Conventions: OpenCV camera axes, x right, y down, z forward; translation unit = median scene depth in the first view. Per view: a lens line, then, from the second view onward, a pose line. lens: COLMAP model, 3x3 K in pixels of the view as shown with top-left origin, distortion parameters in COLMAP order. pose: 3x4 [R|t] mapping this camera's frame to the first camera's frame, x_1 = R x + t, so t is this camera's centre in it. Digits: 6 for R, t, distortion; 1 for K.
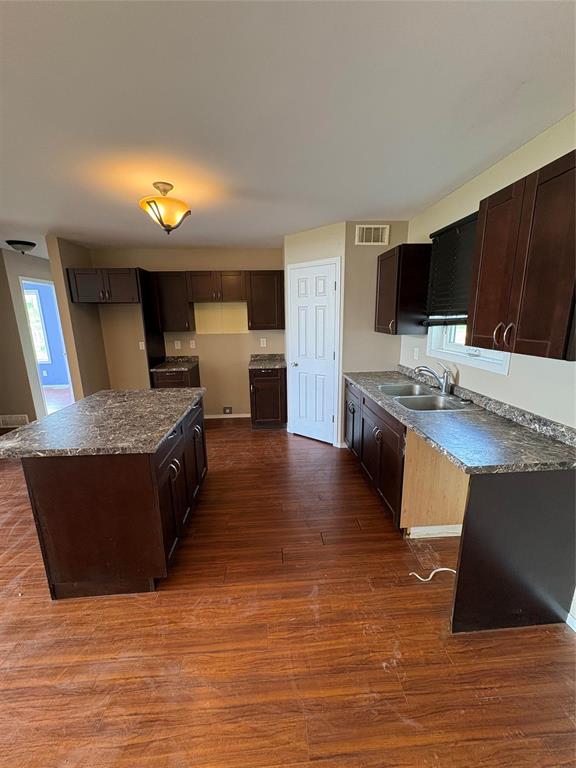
lens RADIAL K [[305.5, 0, 287.9], [0, 305.5, 383.6], [0, 0, 1]] dist [-0.000221, -0.000118]
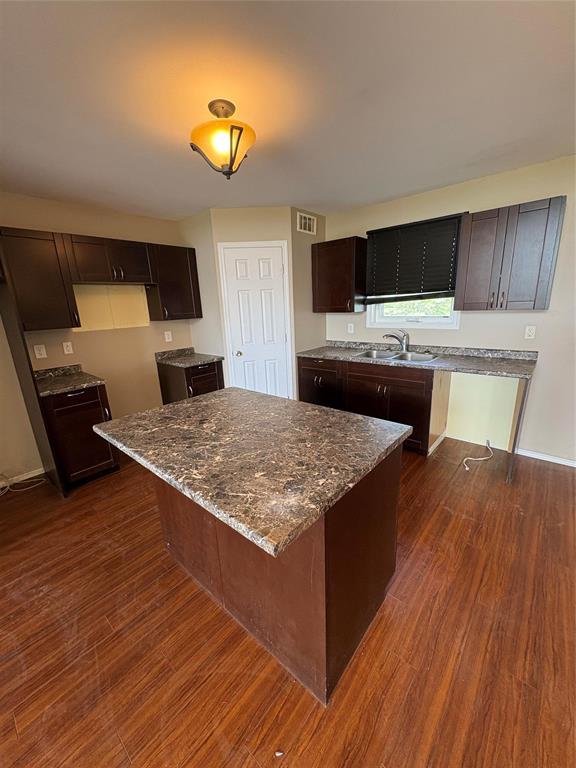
lens RADIAL K [[305.5, 0, 285.9], [0, 305.5, 384.1], [0, 0, 1]] dist [-0.000221, -0.000118]
pose [[0.703473, -0.195038, 0.683437, -0.642627], [0.185212, 0.978691, 0.088656, -0.033874], [-0.686165, 0.064213, 0.724606, 0.292290]]
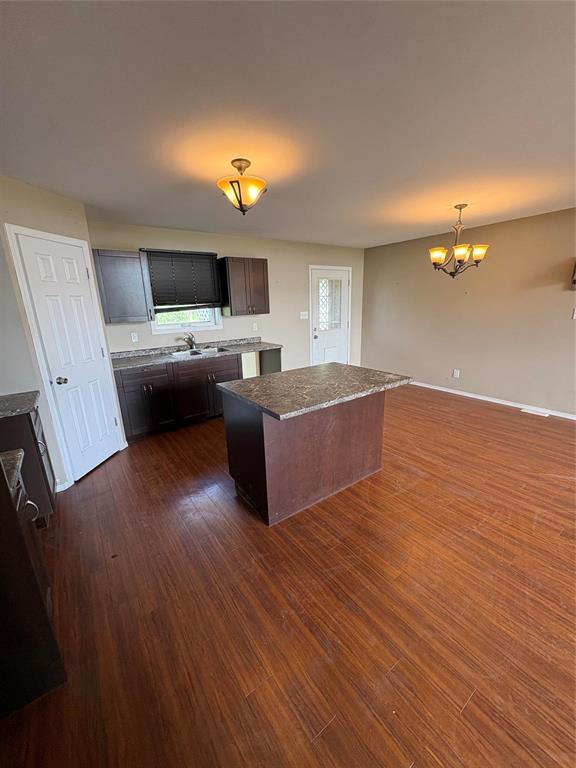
lens RADIAL K [[305.5, 0, 287.6], [0, 305.5, 384.1], [0, 0, 1]] dist [-0.000221, -0.000118]
pose [[-0.528603, -0.193451, 0.826532, -0.992457], [0.223430, 0.907645, 0.355329, -0.227743], [-0.818937, 0.372500, -0.436561, 1.092646]]
